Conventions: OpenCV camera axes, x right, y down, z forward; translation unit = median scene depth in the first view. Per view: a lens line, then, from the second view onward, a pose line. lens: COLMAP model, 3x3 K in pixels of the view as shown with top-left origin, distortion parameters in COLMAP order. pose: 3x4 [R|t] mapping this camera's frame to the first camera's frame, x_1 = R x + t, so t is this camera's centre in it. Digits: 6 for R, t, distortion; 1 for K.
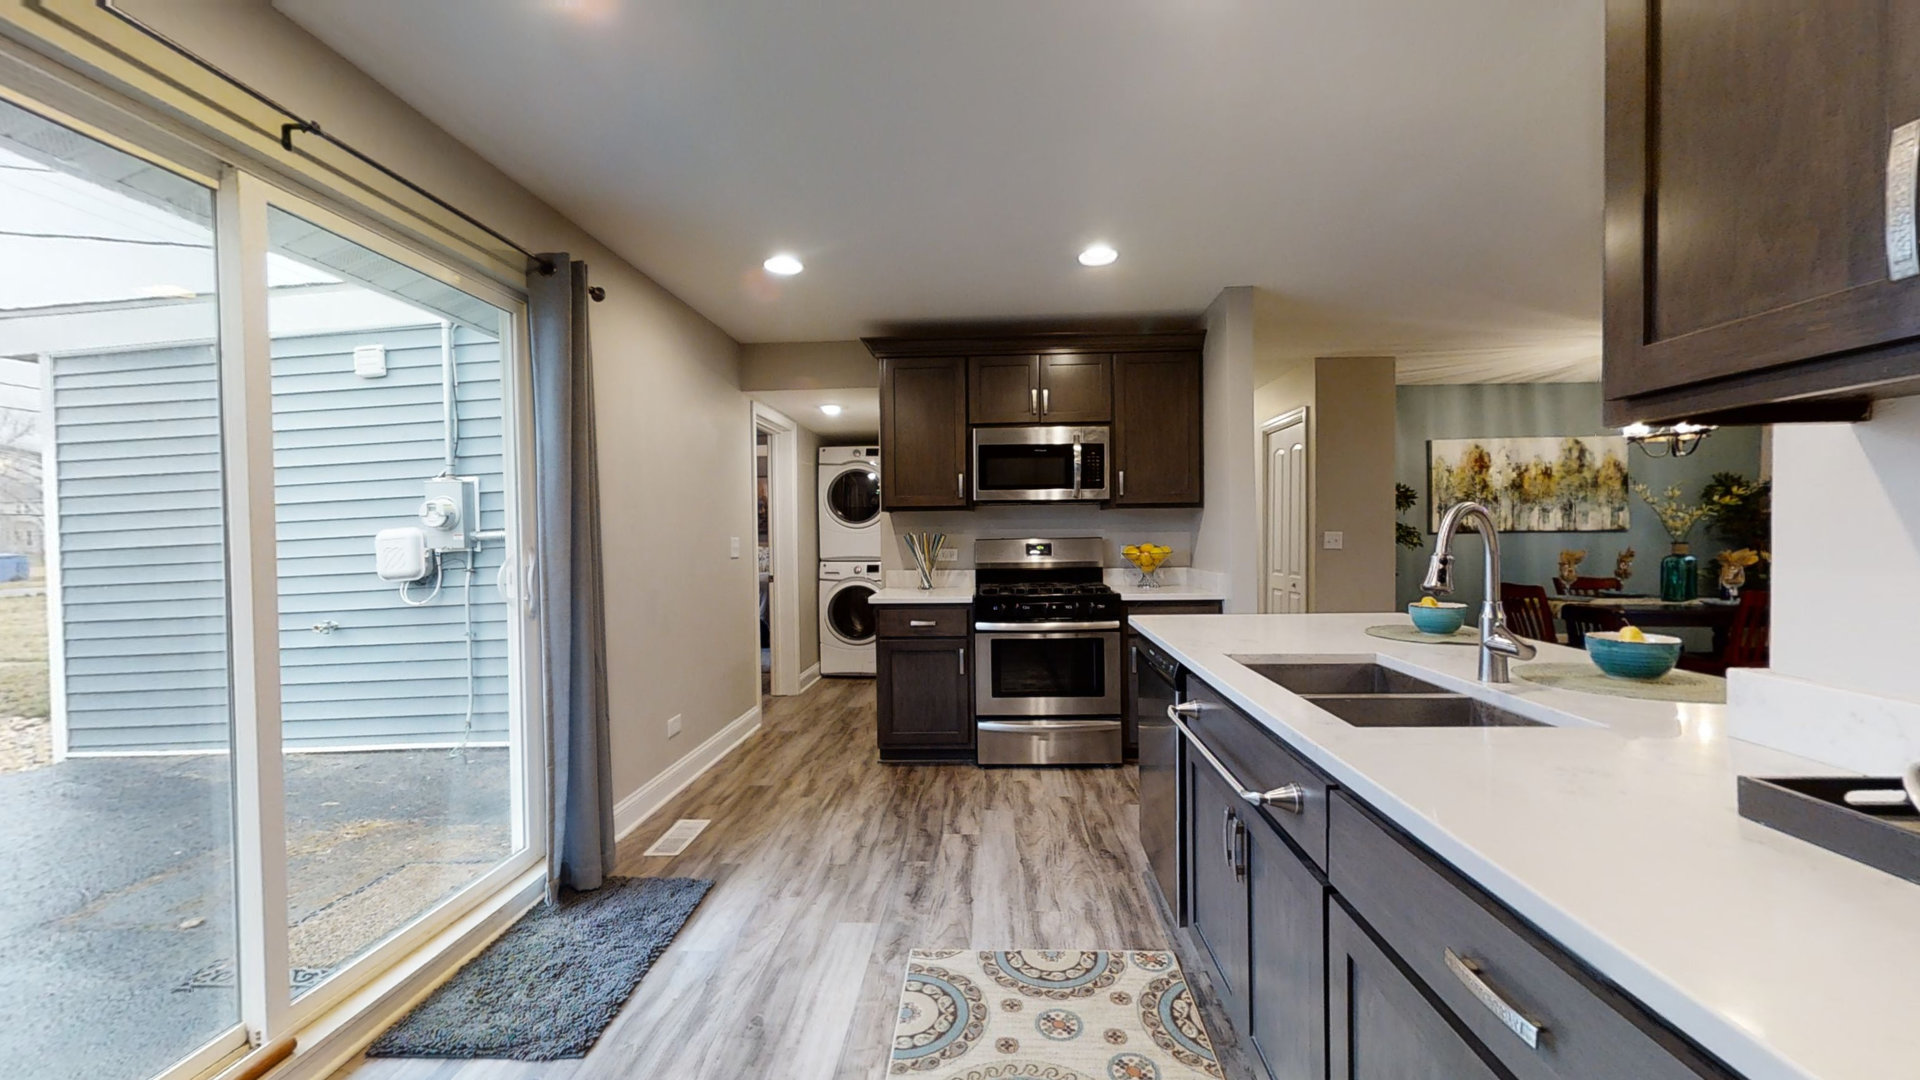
lens RADIAL K [[705.7, 0, 956.8], [0, 705.7, 541.5], [0, 0, 1]] dist [0.001931, -0.000101]
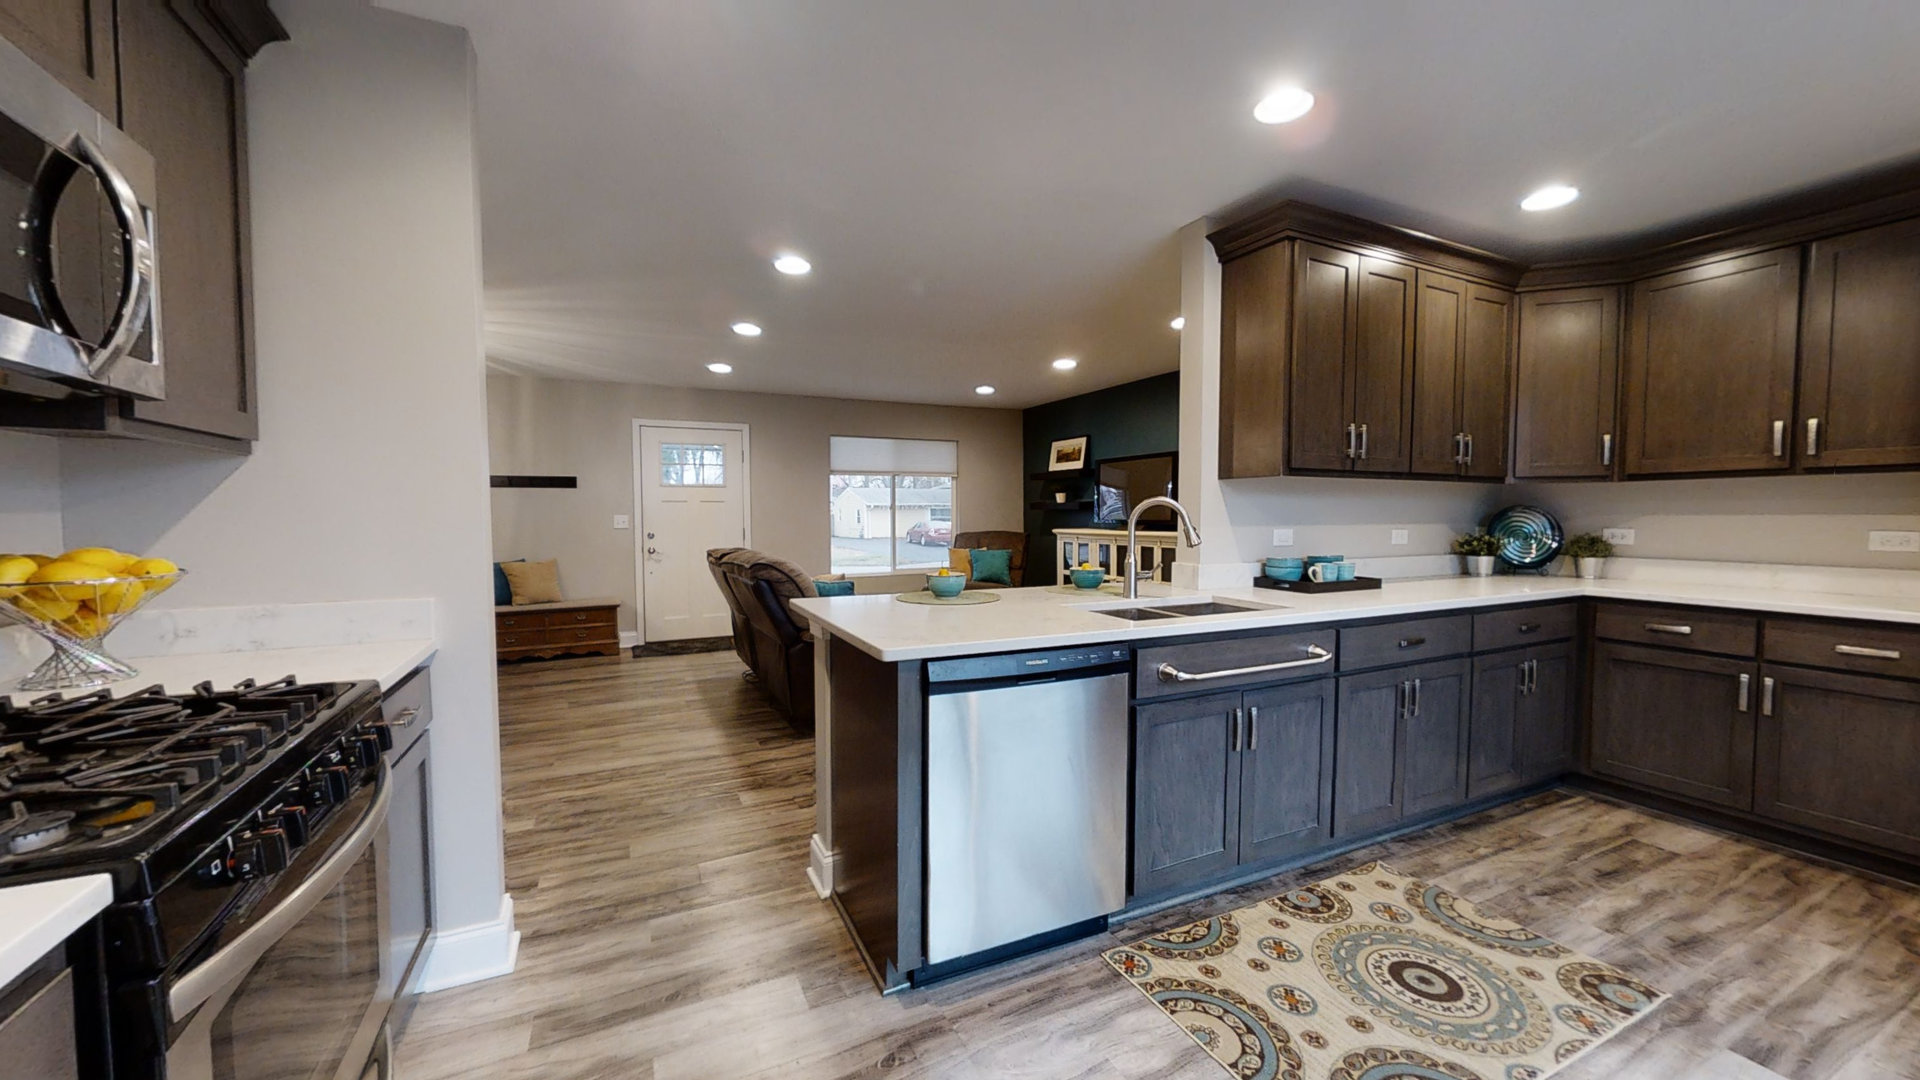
lens RADIAL K [[705.7, 0, 951.7], [0, 705.7, 547.3], [0, 0, 1]] dist [0.001931, -0.000101]
pose [[-0.488188, -0.030310, 0.872212, -0.149241], [0.015309, 0.998946, 0.043283, -0.003979], [-0.872604, 0.034483, -0.487209, 0.589954]]
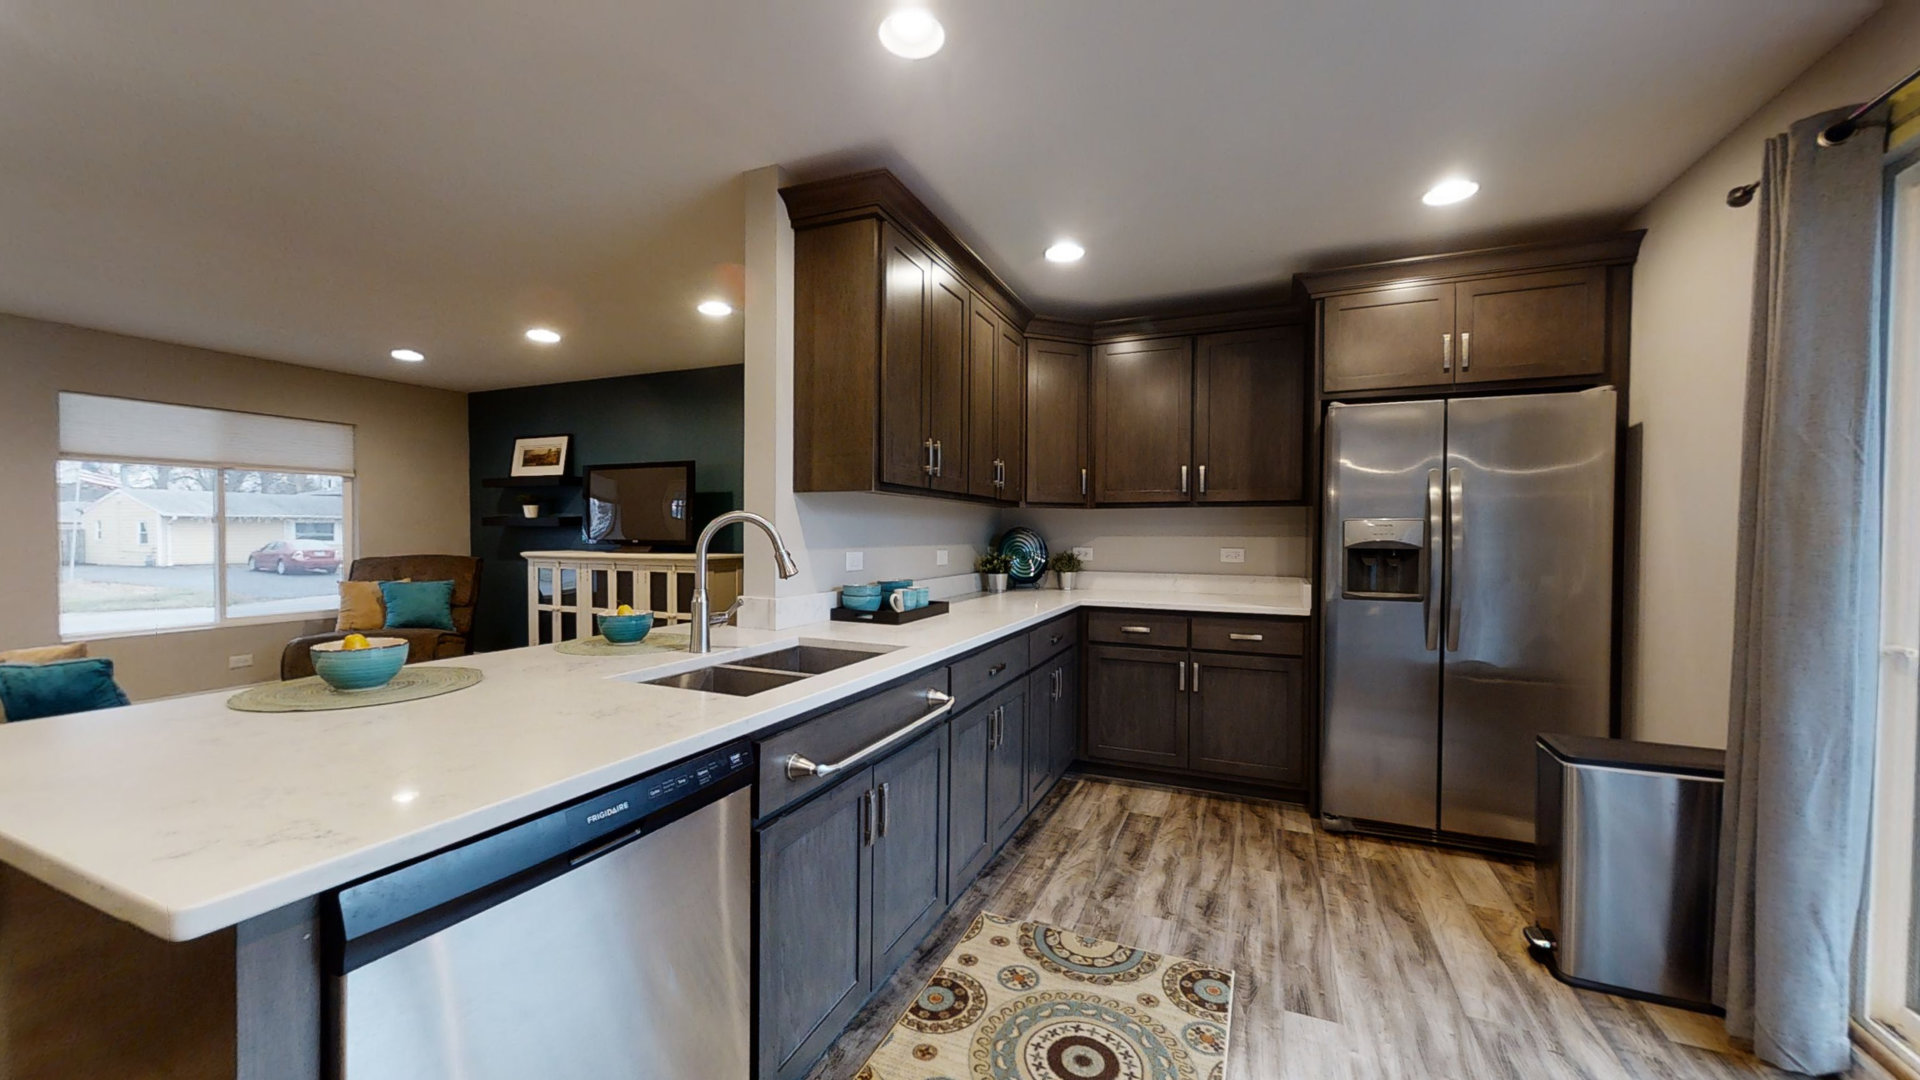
lens RADIAL K [[705.7, 0, 959.6], [0, 705.7, 545.4], [0, 0, 1]] dist [0.001931, -0.000101]
pose [[-0.944027, -0.000019, 0.329868, -0.031788], [0.008388, 0.999675, 0.024061, -0.005686], [-0.329761, 0.025481, -0.943720, 0.535768]]
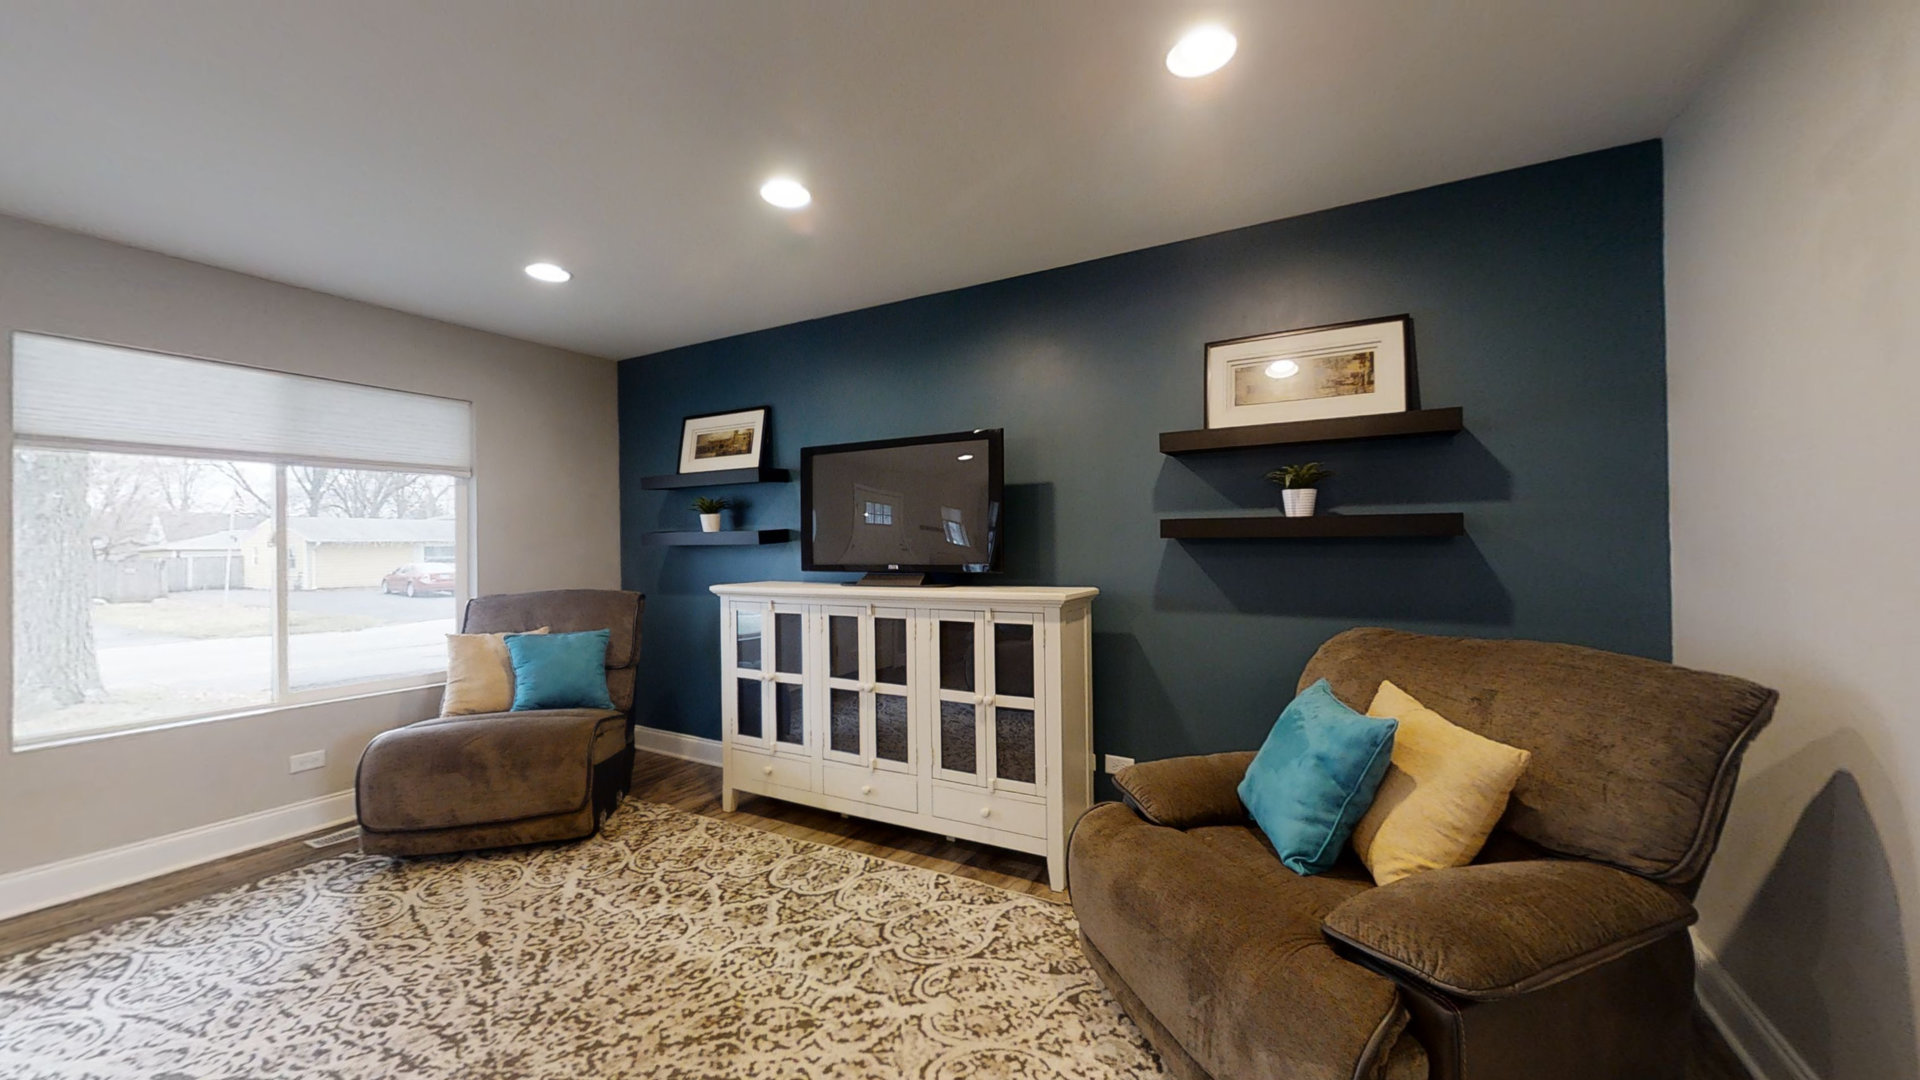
lens RADIAL K [[705.7, 0, 959.5], [0, 705.7, 546.8], [0, 0, 1]] dist [0.001931, -0.000101]
pose [[-0.902445, 0.019715, 0.430353, 0.354207], [0.023840, 0.999707, 0.004194, -0.009539], [-0.430145, 0.014044, -0.902651, 0.305763]]
